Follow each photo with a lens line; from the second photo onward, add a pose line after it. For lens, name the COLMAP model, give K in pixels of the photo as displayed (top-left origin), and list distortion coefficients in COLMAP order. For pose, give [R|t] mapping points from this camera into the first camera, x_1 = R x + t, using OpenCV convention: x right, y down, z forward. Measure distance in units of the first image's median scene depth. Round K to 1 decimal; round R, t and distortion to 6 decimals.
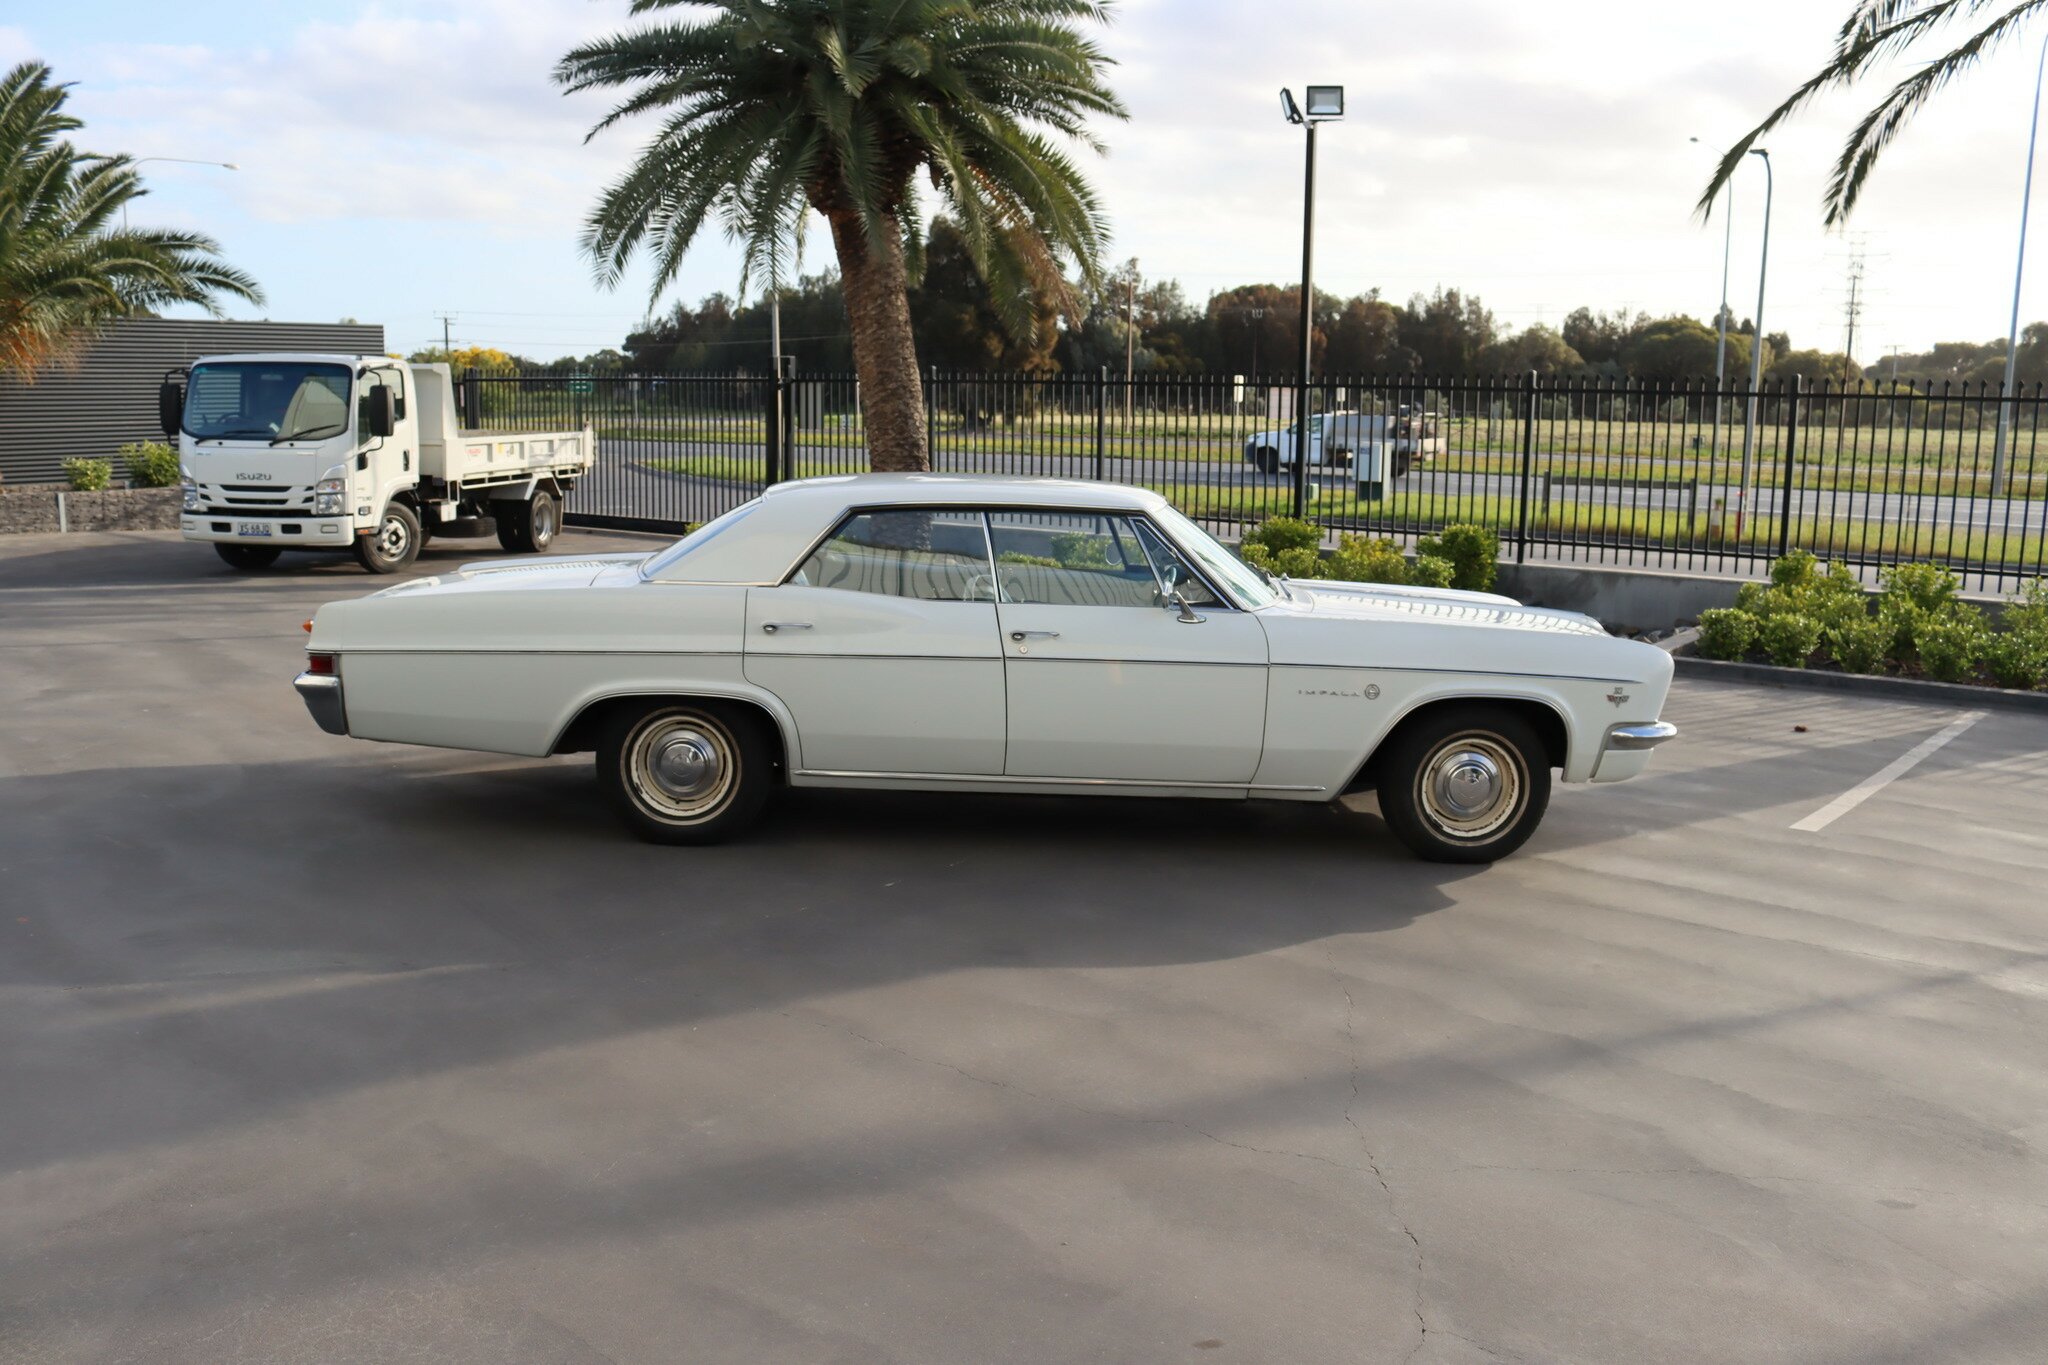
lens RADIAL K [[1692.0, 0, 1020.7], [0, 1692.0, 664.7], [0, 0, 1]] dist [-0.140181, 0.113363]
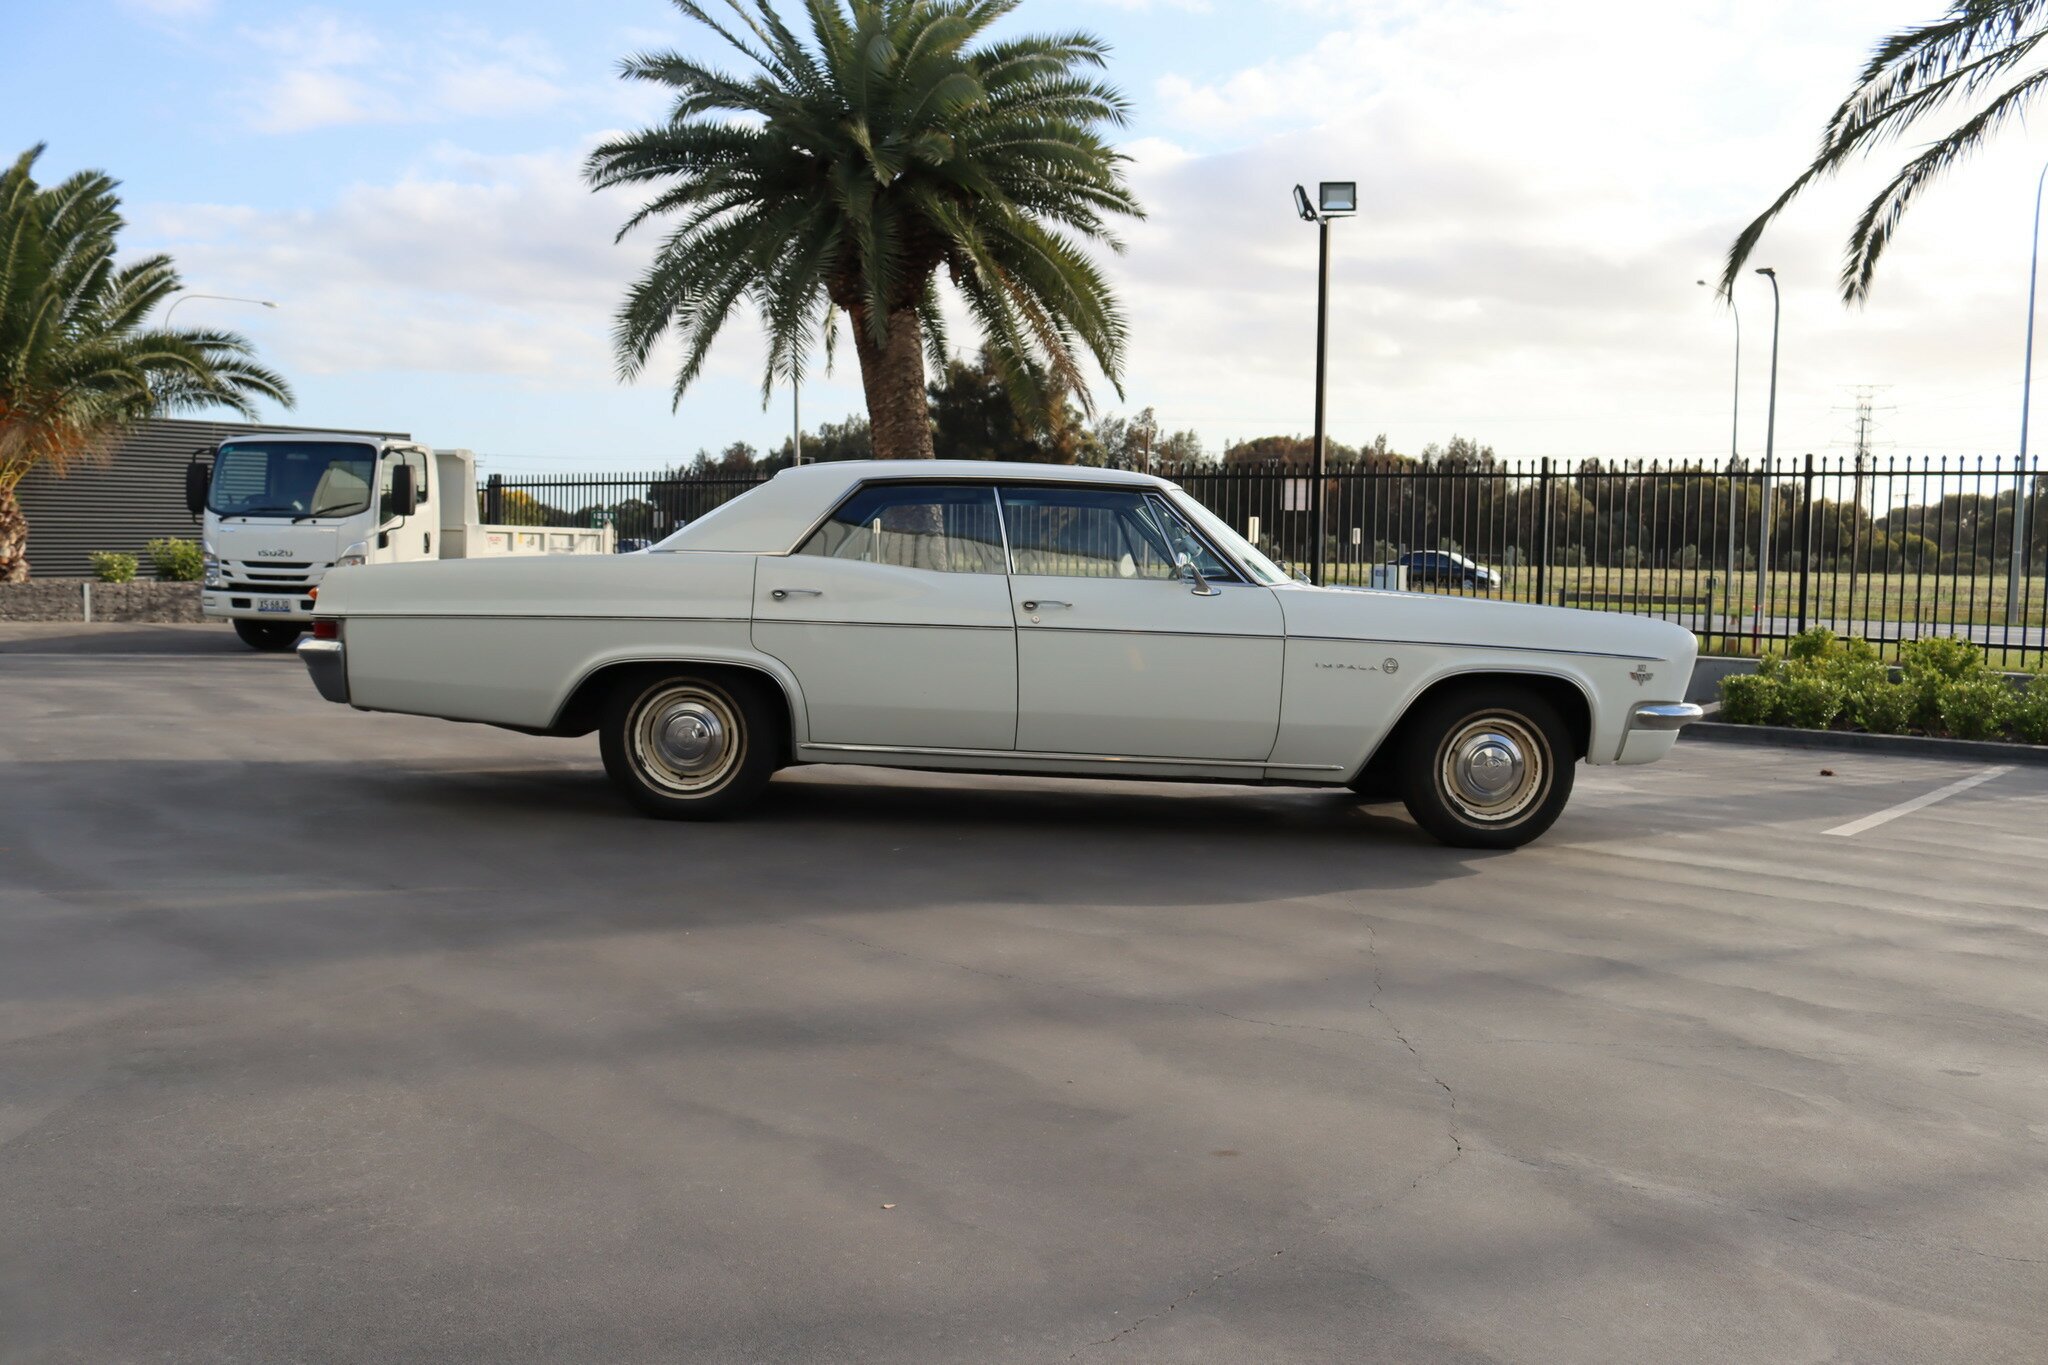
lens RADIAL K [[1683.3, 0, 1016.6], [0, 1683.3, 674.2], [0, 0, 1]] dist [-0.140195, 0.115979]
pose [[0.999894, 0.007384, -0.012549, 0.001193], [-0.008414, 0.996416, -0.084171, 0.040016], [0.011883, 0.084267, 0.996372, 0.009915]]
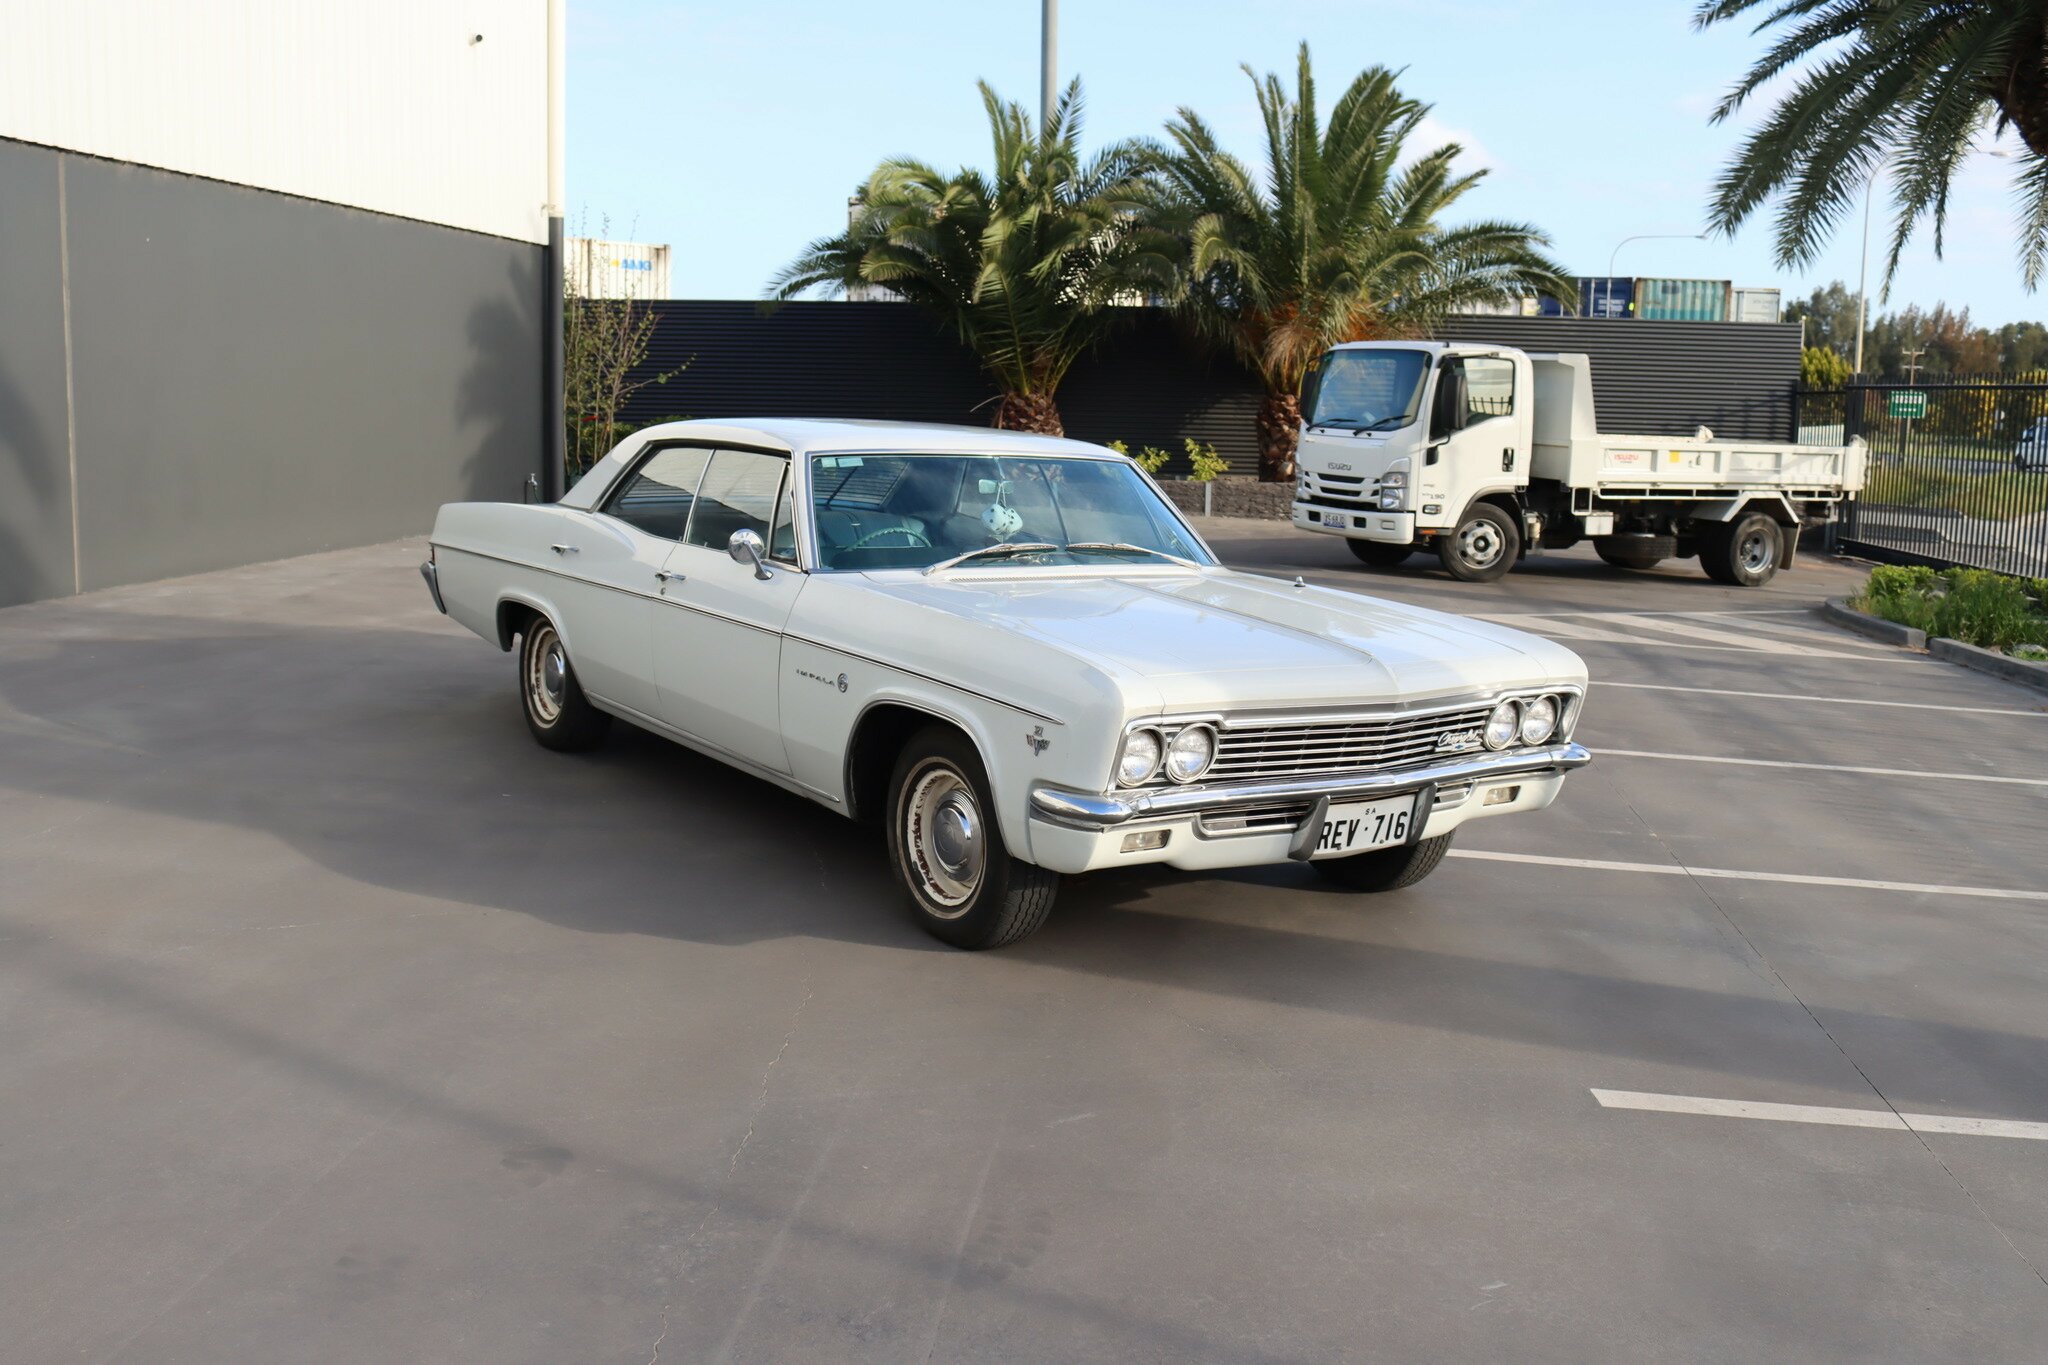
lens RADIAL K [[1948.6, 0, 983.8], [0, 1948.6, 678.3], [0, 0, 1]] dist [-0.139488, 0.116519]
pose [[0.535805, 0.122546, -0.835401, 0.383962], [-0.149091, 0.987596, 0.049248, -0.015579], [0.831074, 0.098164, 0.547430, 0.211437]]
